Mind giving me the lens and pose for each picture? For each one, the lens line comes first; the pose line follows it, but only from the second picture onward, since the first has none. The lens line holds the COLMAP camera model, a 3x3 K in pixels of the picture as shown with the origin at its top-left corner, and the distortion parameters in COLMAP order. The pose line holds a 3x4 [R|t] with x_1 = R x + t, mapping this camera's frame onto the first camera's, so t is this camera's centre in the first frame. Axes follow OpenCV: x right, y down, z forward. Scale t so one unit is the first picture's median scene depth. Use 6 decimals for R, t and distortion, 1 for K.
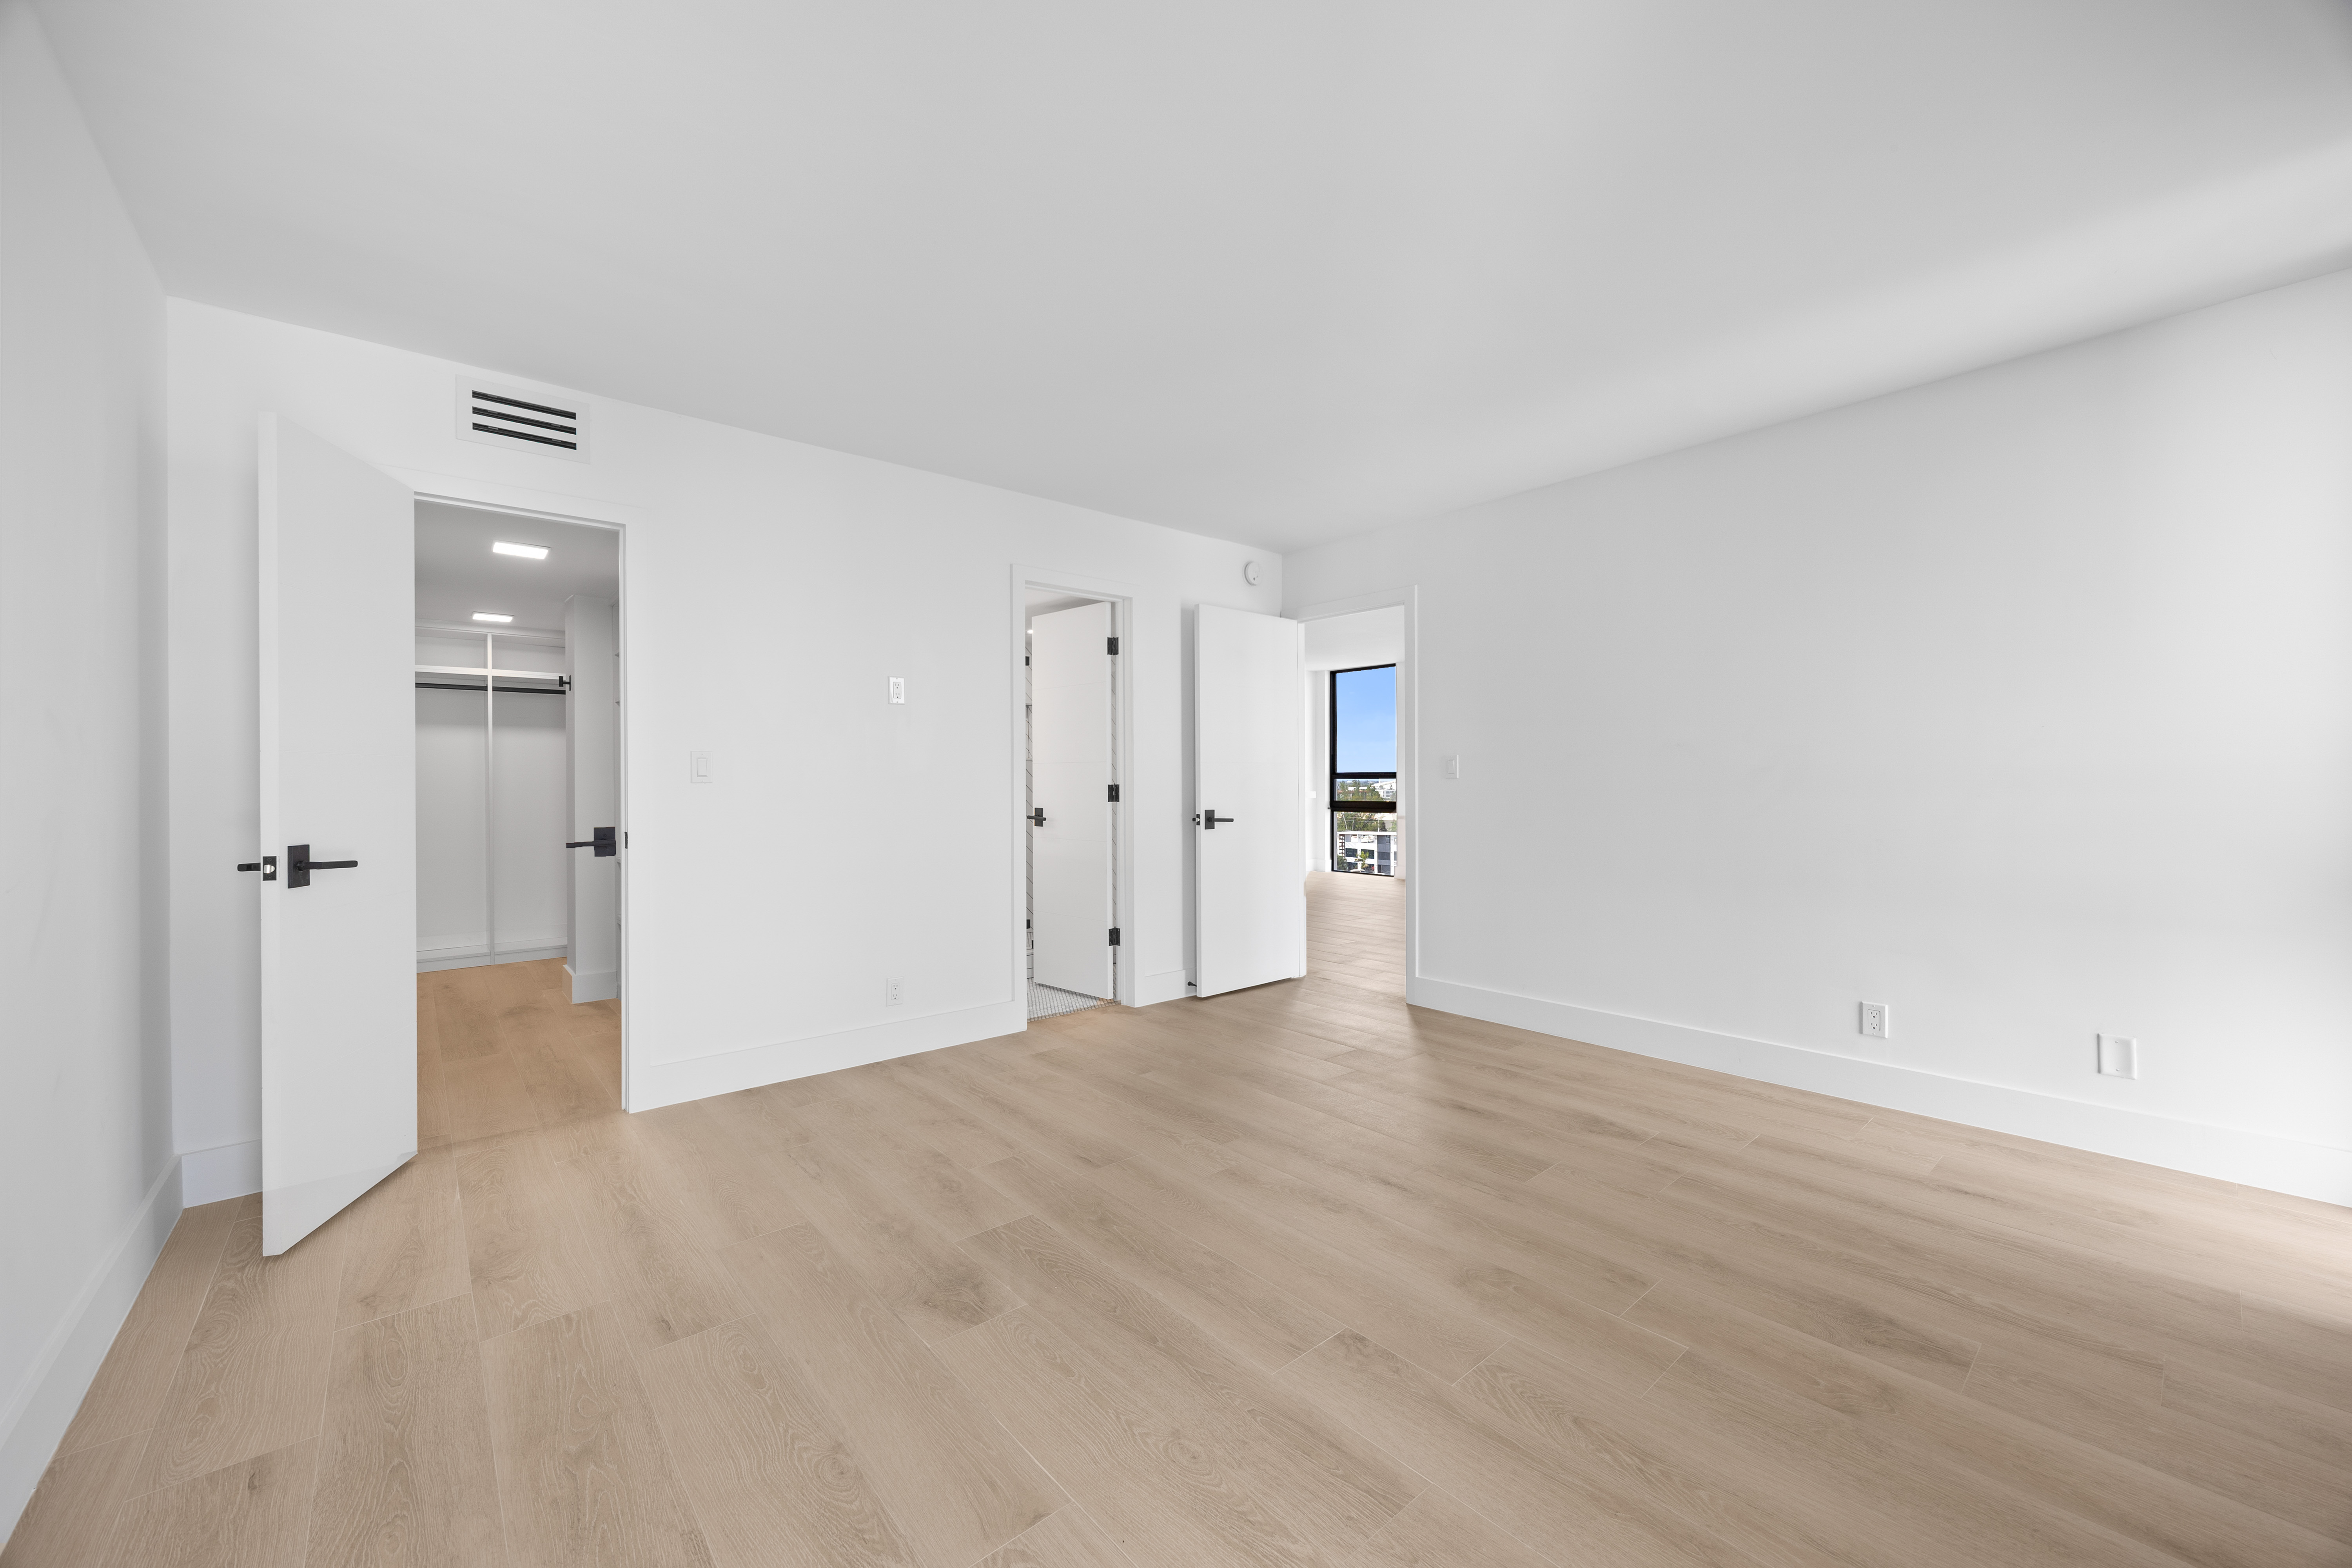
lens RADIAL K [[892.7, 0, 1169.3], [0, 892.7, 790.9], [0, 0, 1]] dist [-0.001494, 0.000080]
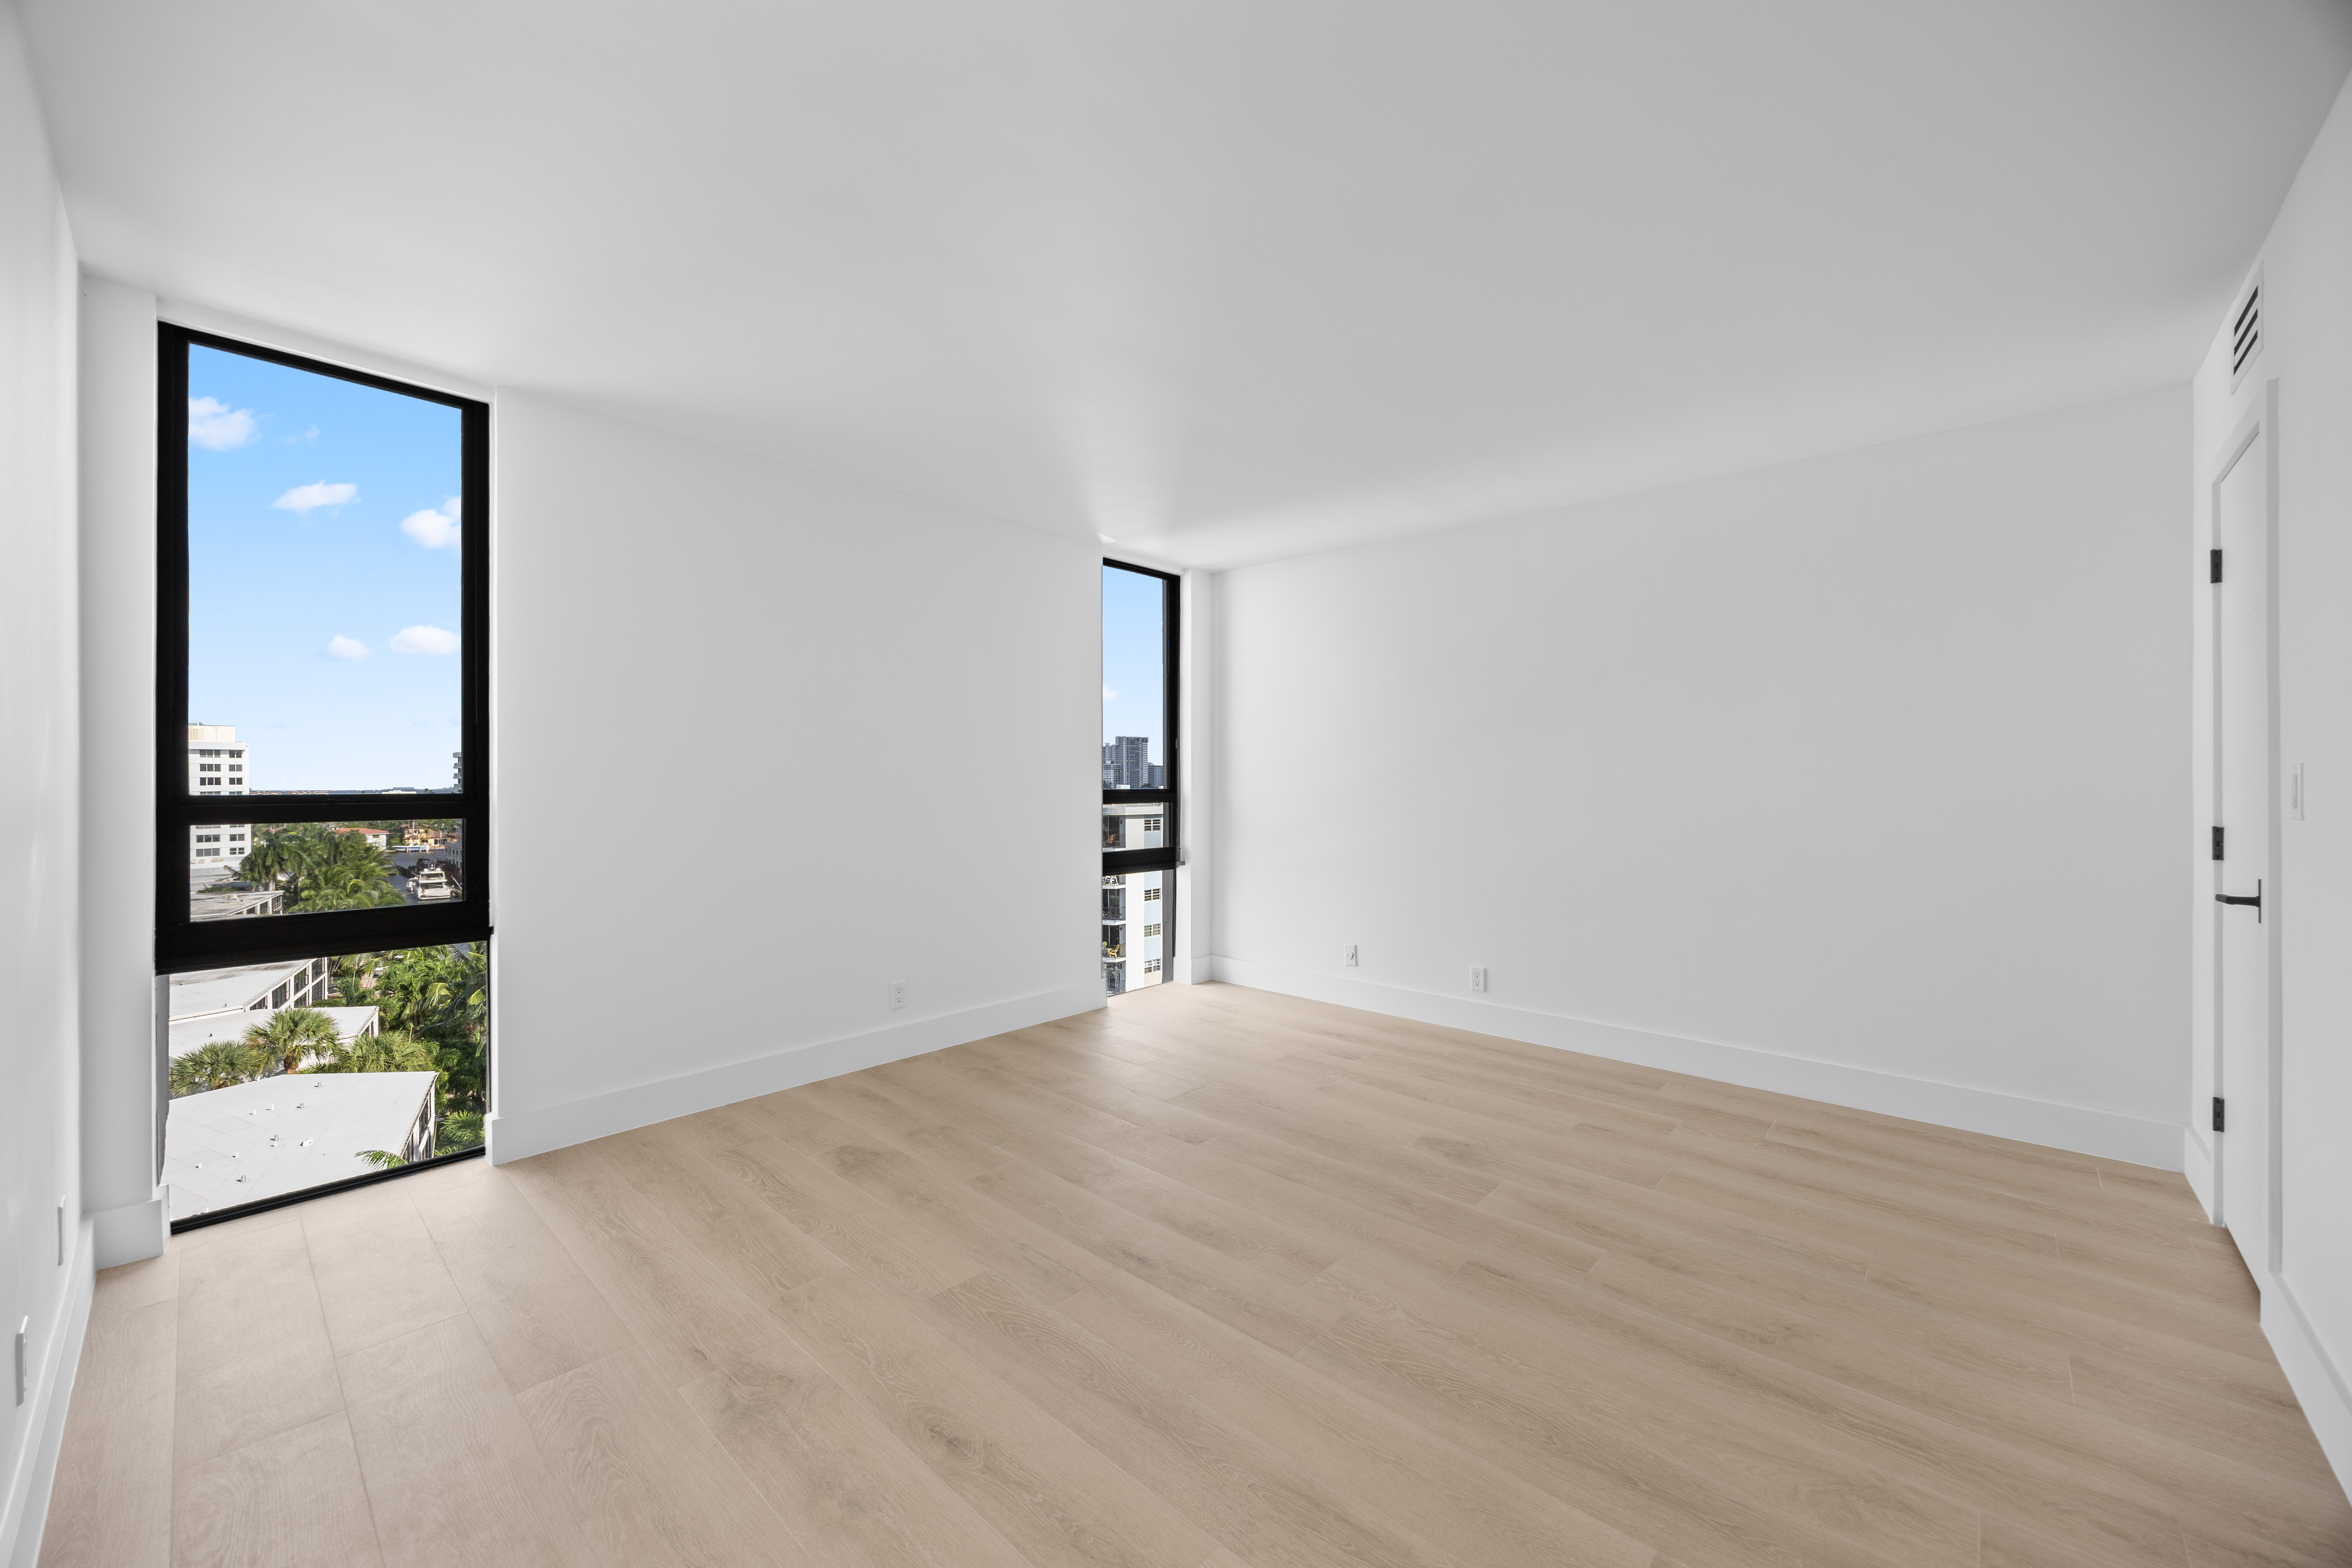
lens RADIAL K [[892.7, 0, 1169.3], [0, 892.7, 790.9], [0, 0, 1]] dist [-0.001494, 0.000080]
pose [[-0.992207, 0.005659, -0.124471, 0.344331], [0.003099, 0.999780, 0.020747, -0.054829], [0.124561, 0.020200, -0.992006, 1.997066]]
